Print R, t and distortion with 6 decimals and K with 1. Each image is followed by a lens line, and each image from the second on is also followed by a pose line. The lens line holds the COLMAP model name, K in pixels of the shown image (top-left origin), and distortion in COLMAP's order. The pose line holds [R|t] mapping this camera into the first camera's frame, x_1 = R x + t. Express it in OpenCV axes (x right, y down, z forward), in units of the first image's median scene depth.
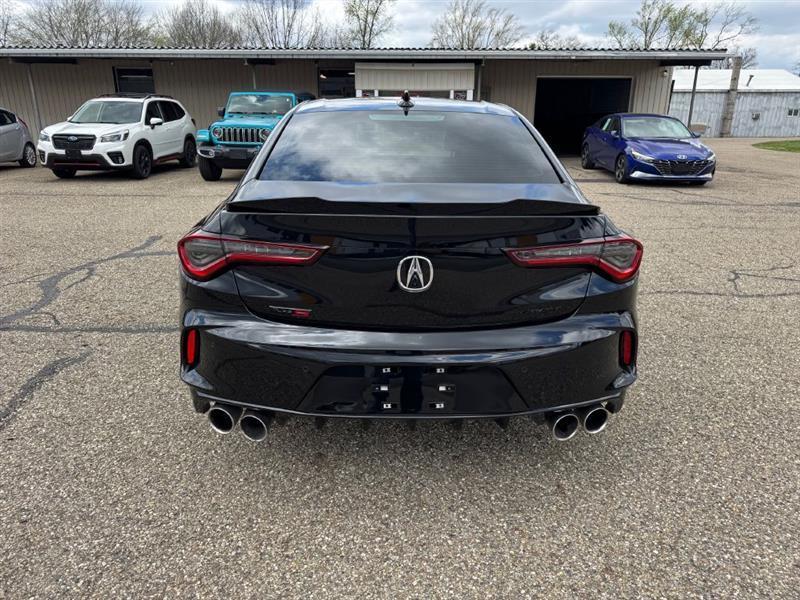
lens RADIAL K [[564.0, 0, 403.4], [0, 564.0, 303.3], [0, 0, 1]] dist [0.030457, -0.036936]
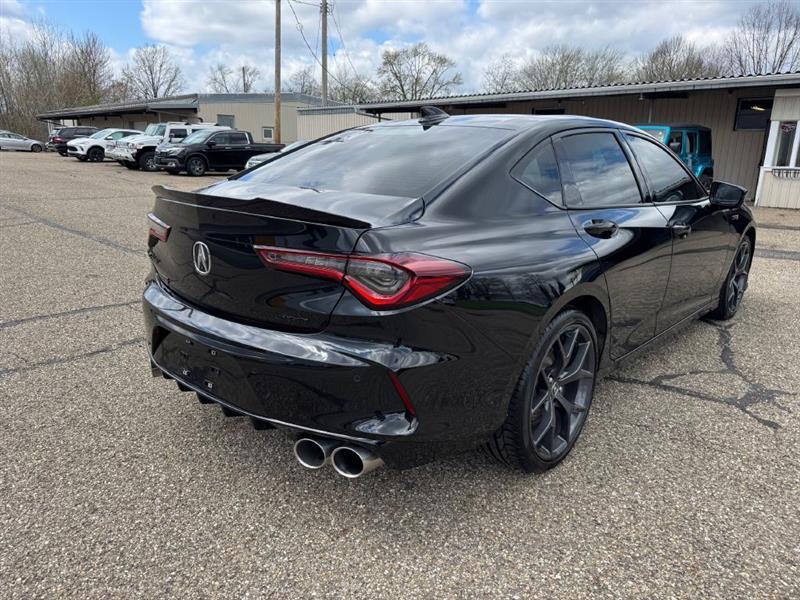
lens RADIAL K [[564.0, 0, 397.7], [0, 564.0, 303.8], [0, 0, 1]] dist [0.030457, -0.036936]
pose [[0.723850, 0.182769, -0.665309, 0.132437], [-0.224895, 0.974113, 0.022917, -0.009669], [0.652275, 0.133036, 0.746216, 0.052703]]
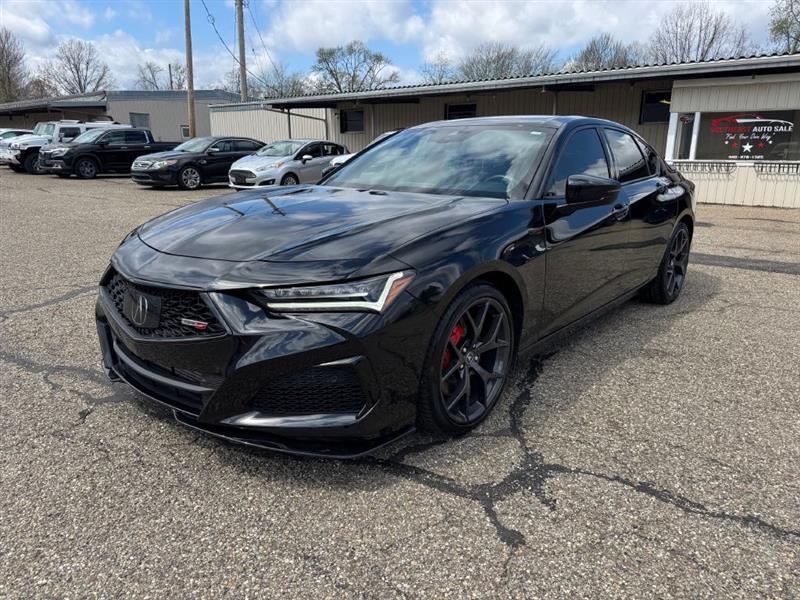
lens RADIAL K [[564.0, 0, 403.5], [0, 564.0, 300.6], [0, 0, 1]] dist [0.030457, -0.036936]
pose [[0.787900, 0.153244, -0.596431, 0.152008], [-0.190688, 0.981651, 0.000317, -0.041489], [0.585536, 0.113483, 0.802664, 0.159529]]
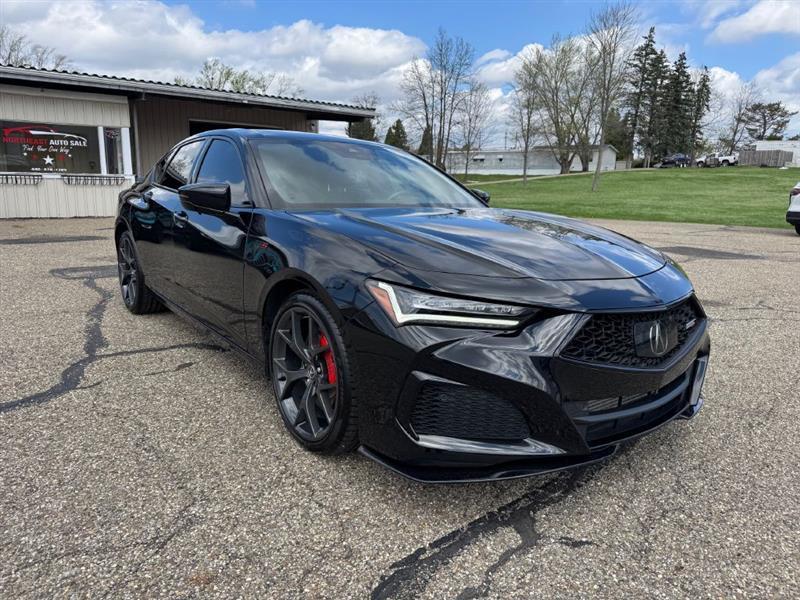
lens RADIAL K [[564.0, 0, 400.5], [0, 564.0, 296.0], [0, 0, 1]] dist [0.030457, -0.036936]
pose [[0.762290, -0.118678, 0.636262, -0.137152], [0.180288, 0.983072, -0.032633, -0.043506], [-0.621619, 0.139586, 0.770783, 0.168722]]
